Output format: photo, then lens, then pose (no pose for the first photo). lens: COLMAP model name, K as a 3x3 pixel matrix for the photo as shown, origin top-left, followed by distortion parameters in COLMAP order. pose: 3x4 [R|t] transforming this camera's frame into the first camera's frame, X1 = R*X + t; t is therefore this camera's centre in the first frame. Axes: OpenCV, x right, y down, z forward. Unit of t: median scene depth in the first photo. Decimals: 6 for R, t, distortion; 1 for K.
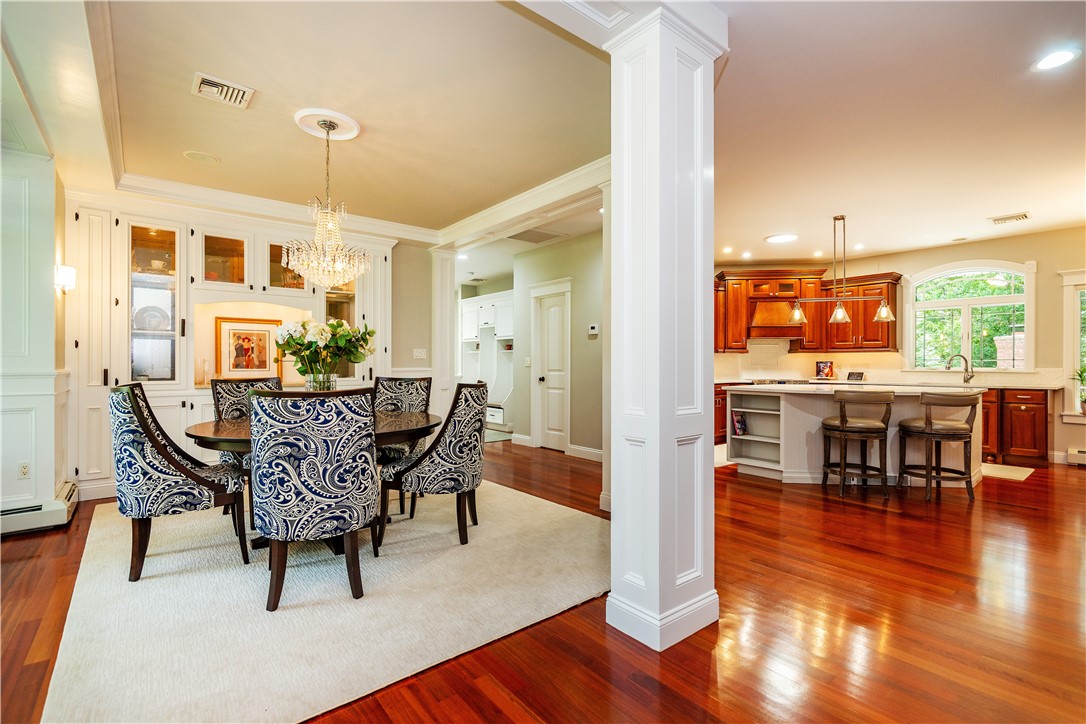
lens RADIAL K [[495.3, 0, 553.2], [0, 495.3, 366.3], [0, 0, 1]] dist [-0.005032, 0.001506]
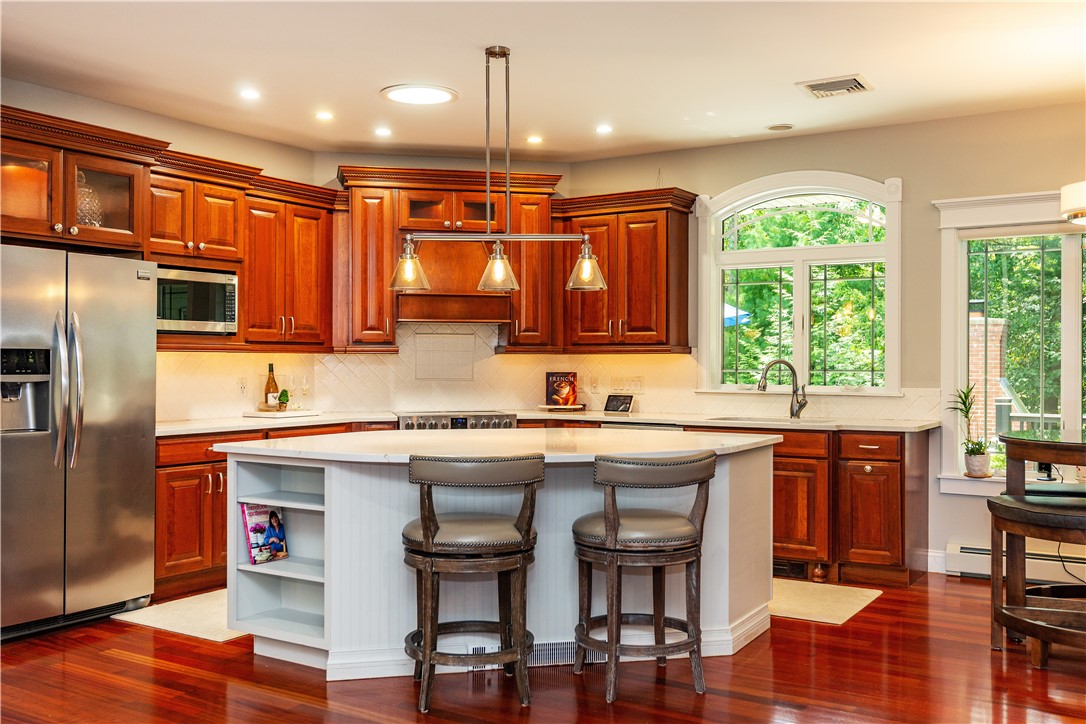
lens RADIAL K [[1025.7, 0, 566.5], [0, 1025.7, 363.2], [0, 0, 1]] dist [0.004597, 0.000000]
pose [[0.945666, -0.000961, 0.325138, 0.311122], [0.002336, 0.999990, -0.003839, -0.018873], [-0.325131, 0.004390, 0.945659, 0.109333]]
